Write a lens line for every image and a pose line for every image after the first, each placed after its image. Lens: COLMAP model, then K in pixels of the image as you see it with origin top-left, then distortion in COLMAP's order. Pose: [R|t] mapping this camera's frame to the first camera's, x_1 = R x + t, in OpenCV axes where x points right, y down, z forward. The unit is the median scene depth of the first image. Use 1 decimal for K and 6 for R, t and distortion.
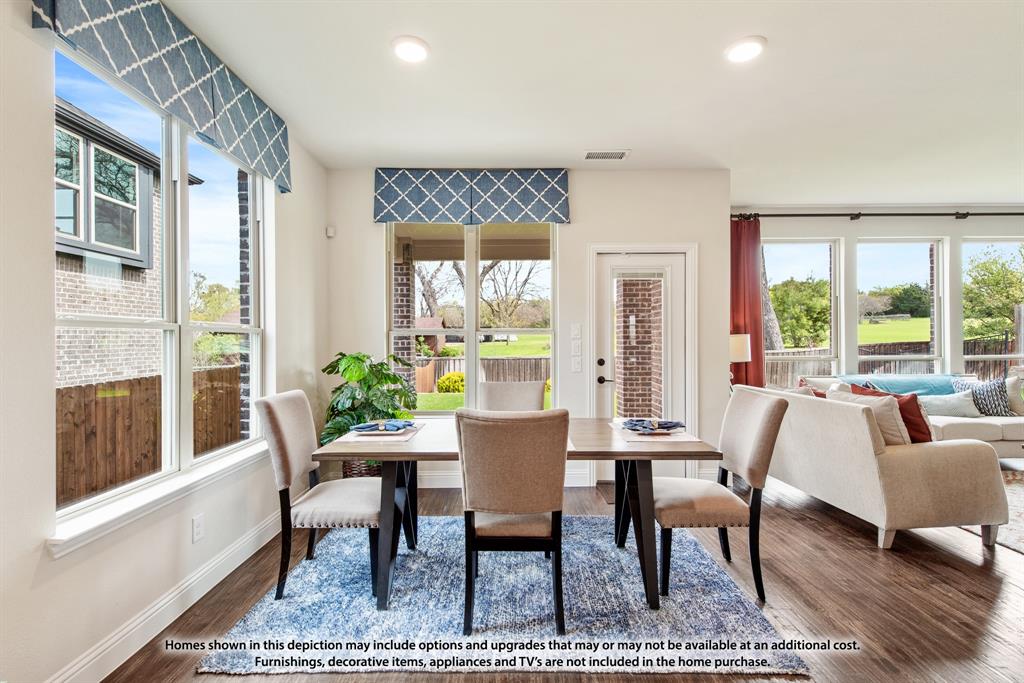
lens RADIAL K [[463.3, 0, 510.1], [0, 463.3, 338.8], [0, 0, 1]] dist [0.004105, -0.000143]
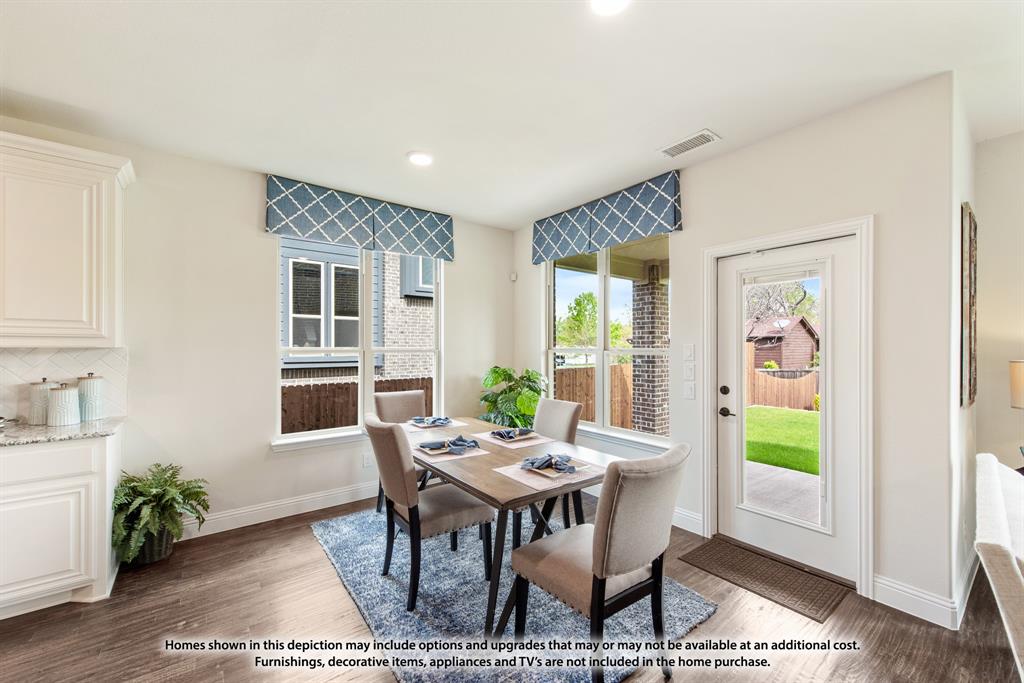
lens RADIAL K [[405.6, 0, 516.9], [0, 405.6, 345.6], [0, 0, 1]] dist [0.007509, -0.001549]
pose [[0.612095, 0.000447, -0.790784, 0.552538], [0.000740, 0.999999, 0.001138, -0.029950], [0.790784, -0.001282, 0.612094, 0.275781]]
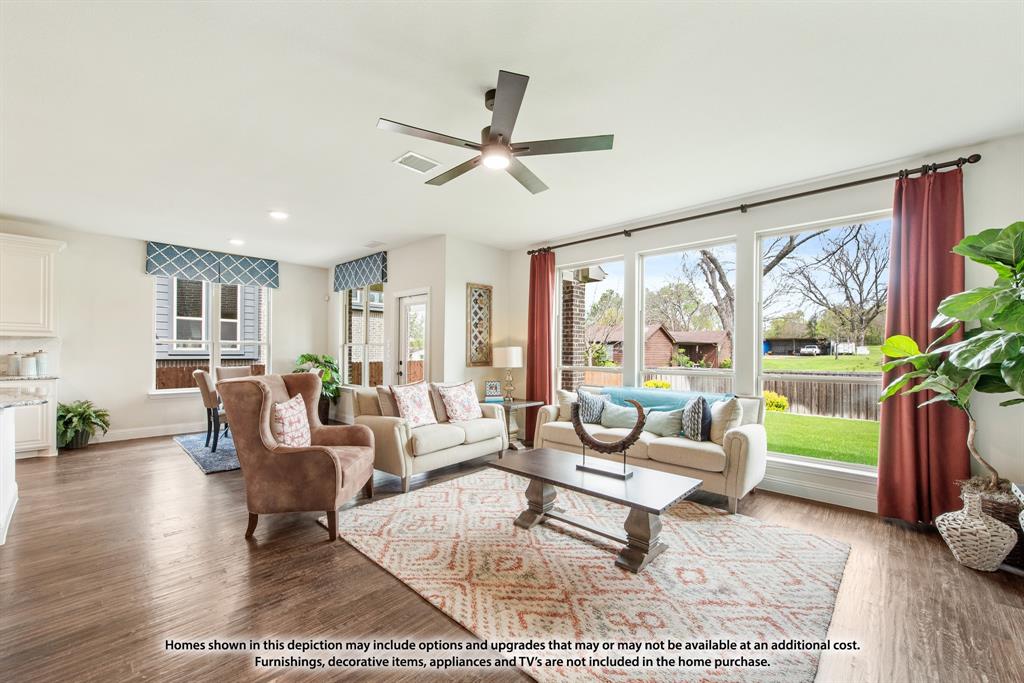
lens RADIAL K [[405.6, 0, 512.9], [0, 405.6, 351.5], [0, 0, 1]] dist [0.007509, -0.001549]
pose [[0.728096, 0.013064, -0.685351, 1.529061], [-0.010246, 0.999914, 0.008176, -0.007129], [0.685399, 0.001069, 0.728167, 0.217062]]
